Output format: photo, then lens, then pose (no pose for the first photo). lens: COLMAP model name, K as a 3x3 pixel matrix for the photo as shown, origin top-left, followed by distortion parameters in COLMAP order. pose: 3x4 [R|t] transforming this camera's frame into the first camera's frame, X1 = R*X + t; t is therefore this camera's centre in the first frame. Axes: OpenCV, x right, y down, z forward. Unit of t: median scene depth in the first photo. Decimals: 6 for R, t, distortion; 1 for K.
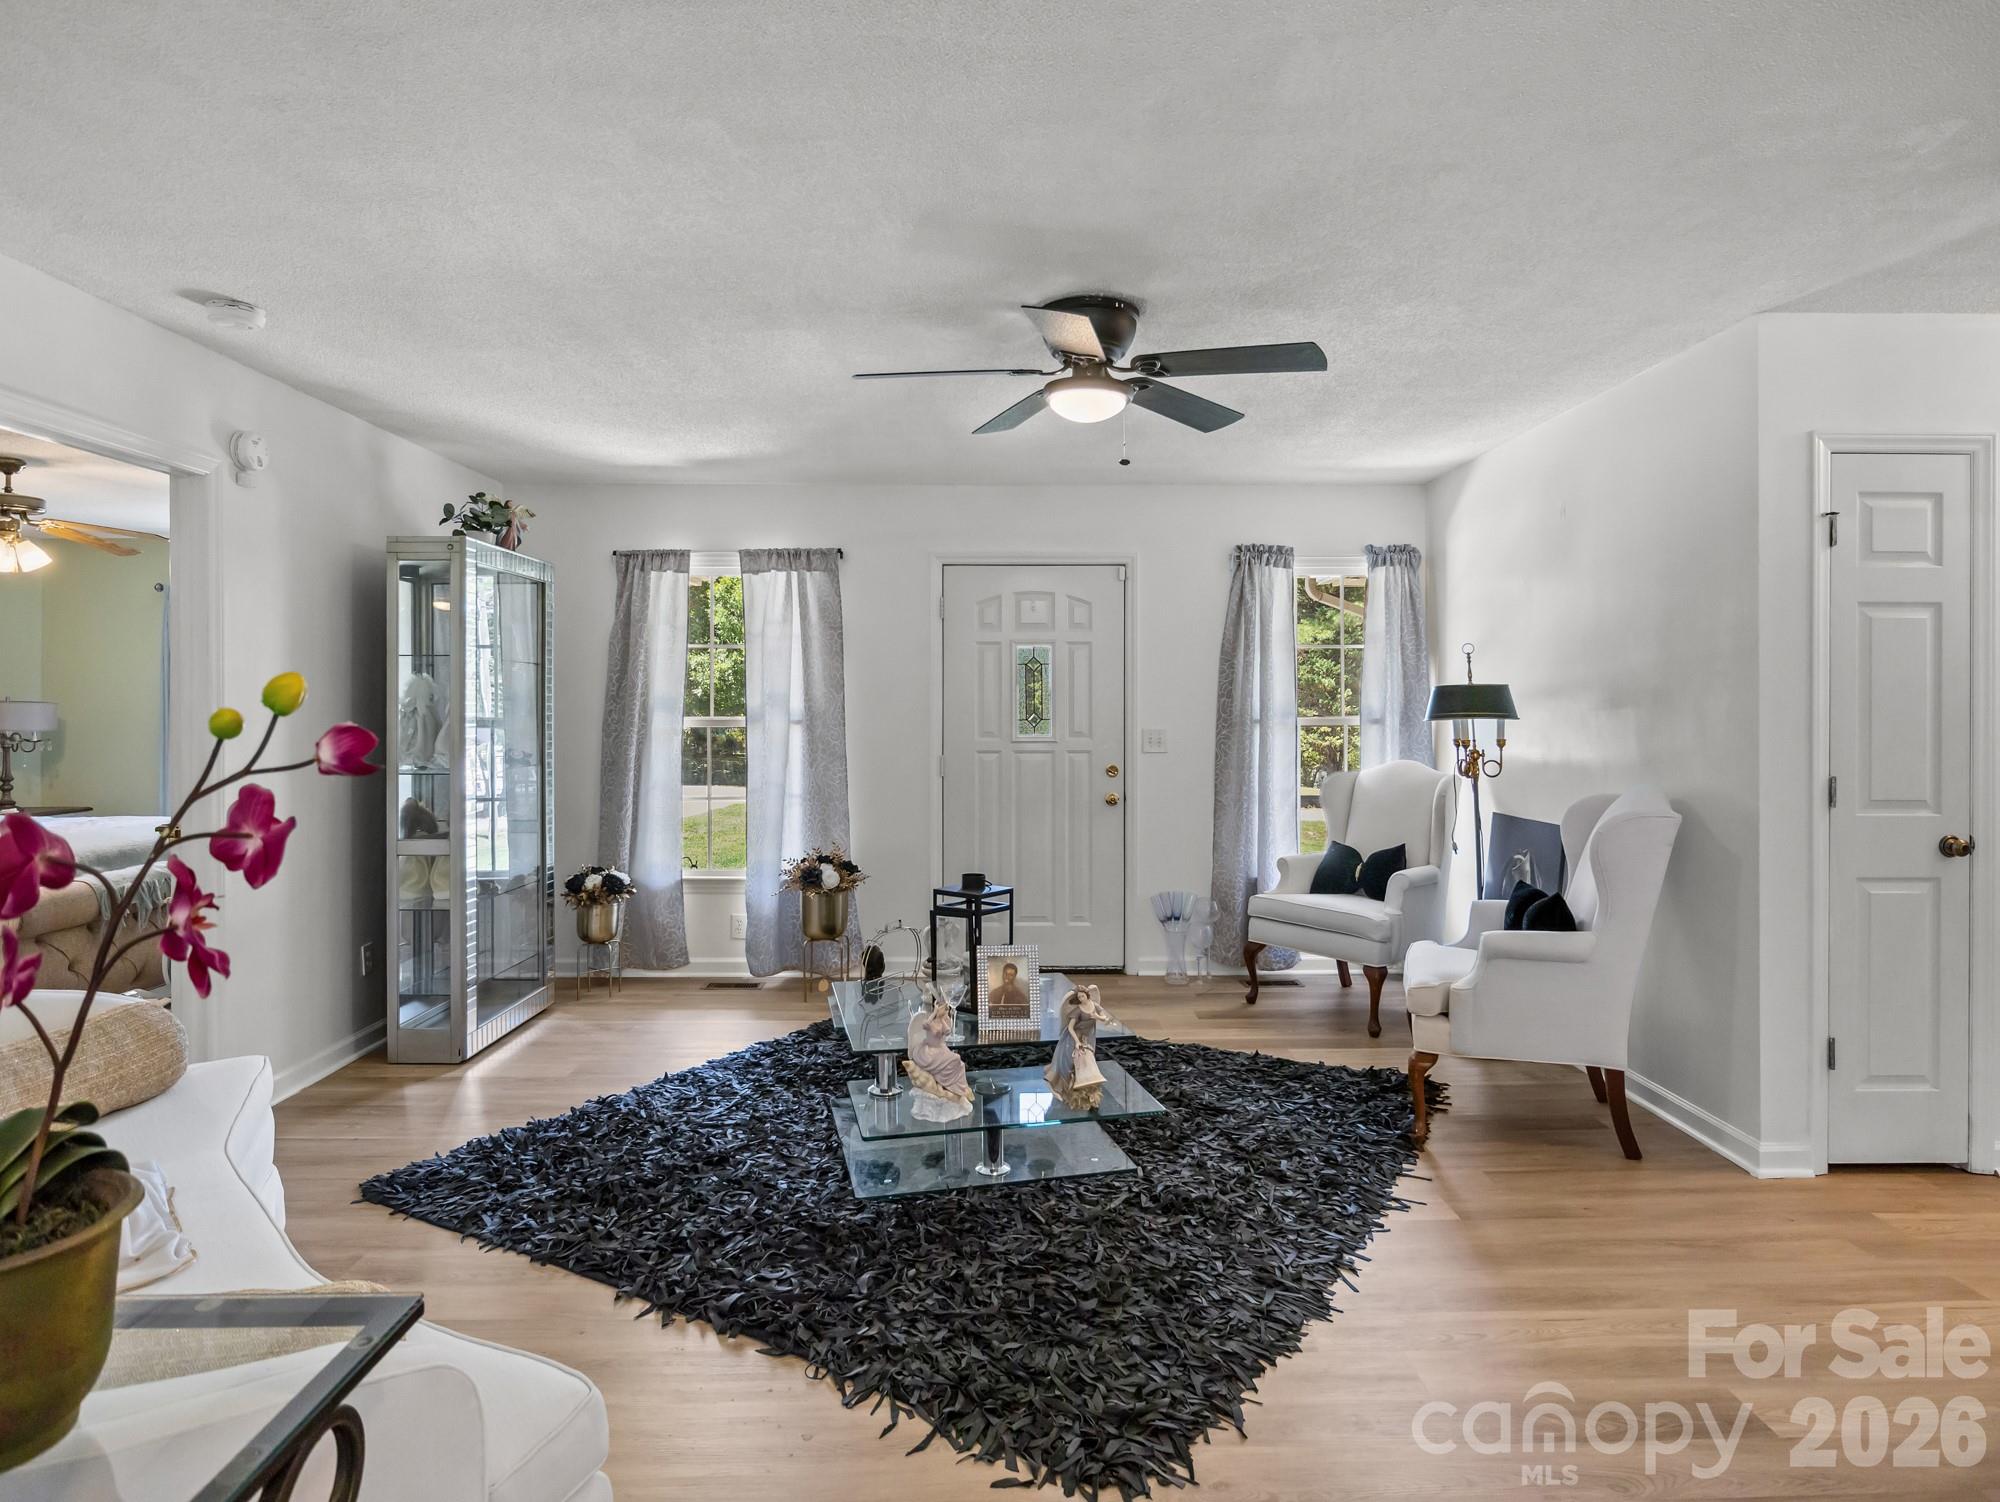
lens RADIAL K [[1142.1, 0, 1017.0], [0, 1142.1, 705.1], [0, 0, 1]] dist [-0.013869, 0.003764]
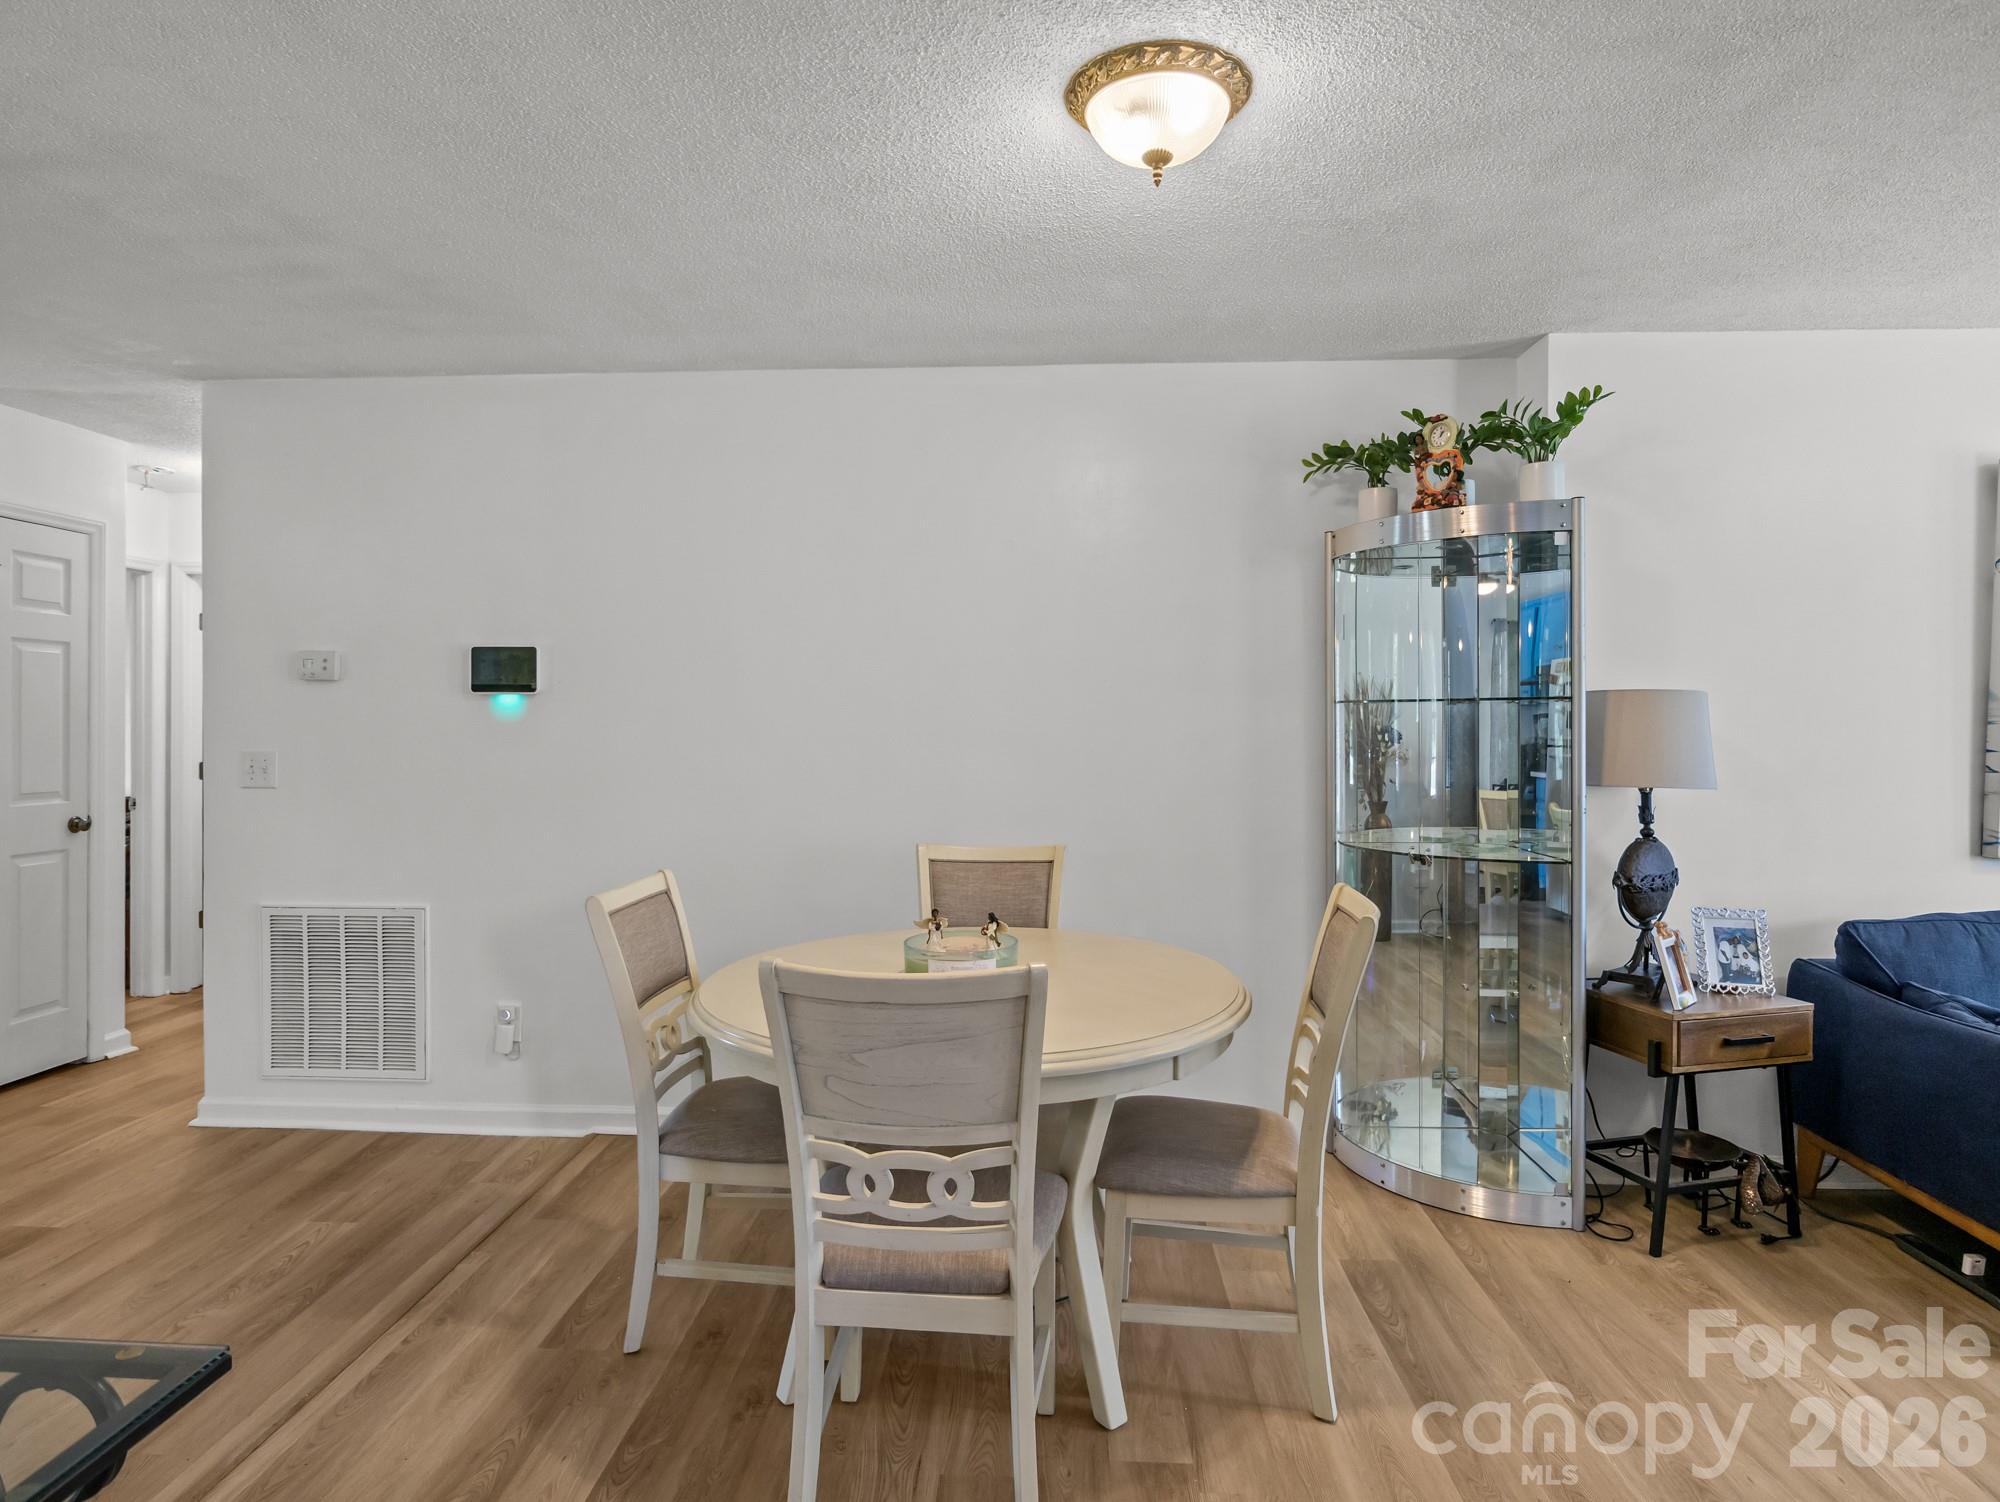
lens RADIAL K [[1142.1, 0, 990.2], [0, 1142.1, 718.7], [0, 0, 1]] dist [-0.013869, 0.003764]
pose [[0.070059, -0.005080, 0.997530, -0.259909], [-0.006674, 0.999962, 0.005561, -0.009010], [-0.997521, -0.007047, 0.070022, -0.102790]]
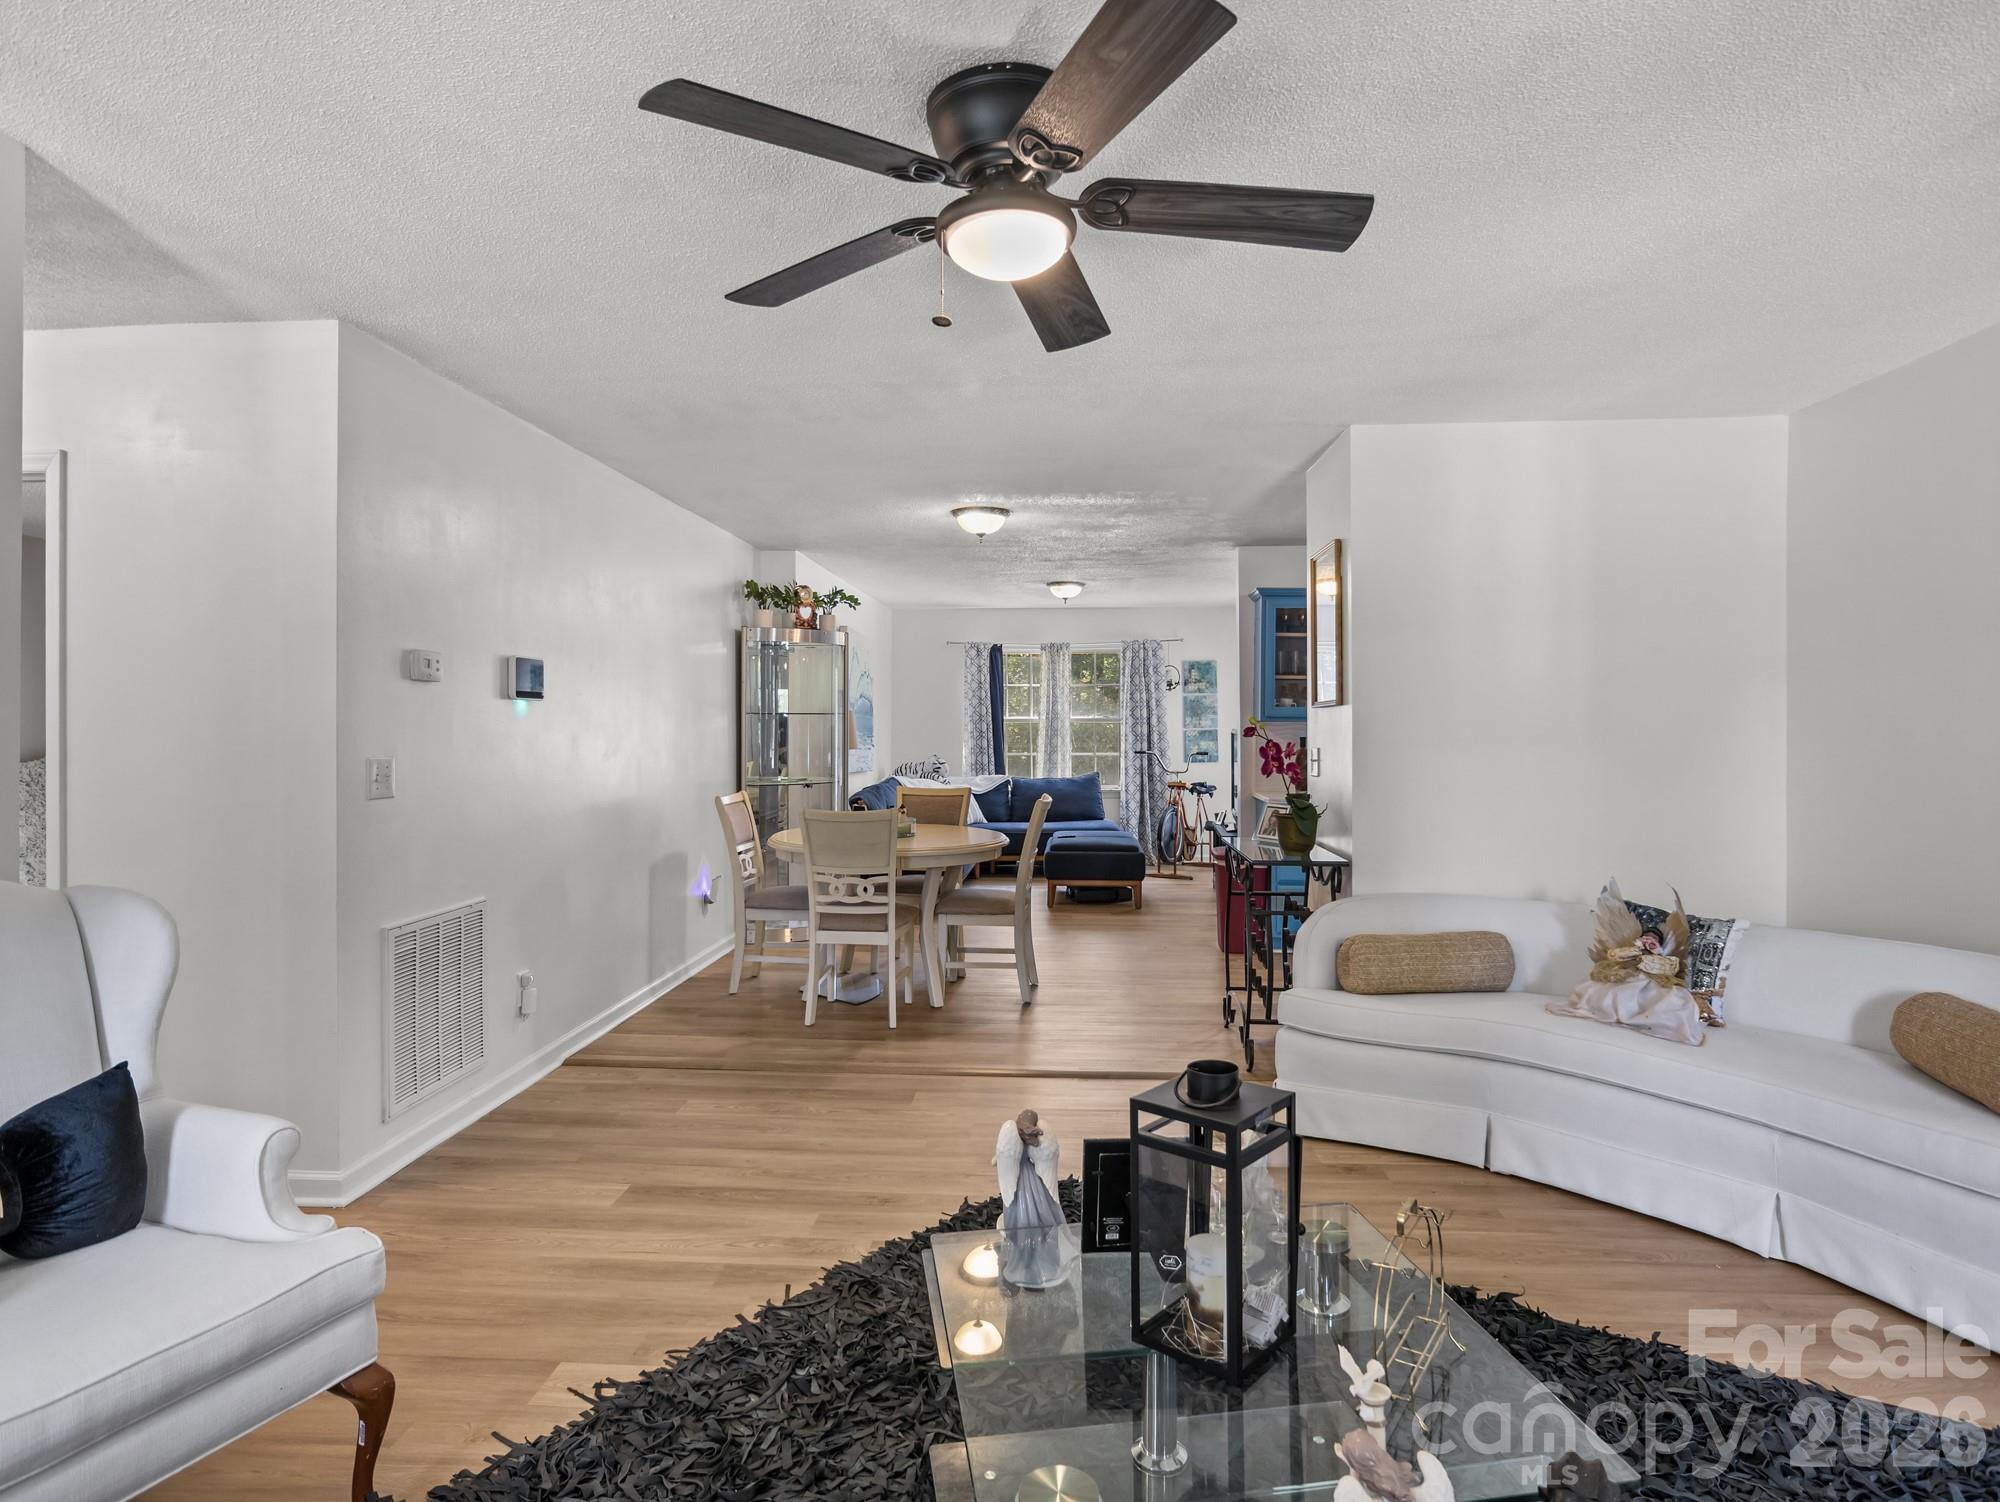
lens RADIAL K [[1142.1, 0, 992.8], [0, 1142.1, 733.5], [0, 0, 1]] dist [-0.013869, 0.003764]
pose [[-0.994842, 0.003602, 0.101371, 0.001546], [0.003861, 0.999990, 0.002361, 0.004011], [-0.101361, 0.002740, -0.994846, 0.973683]]
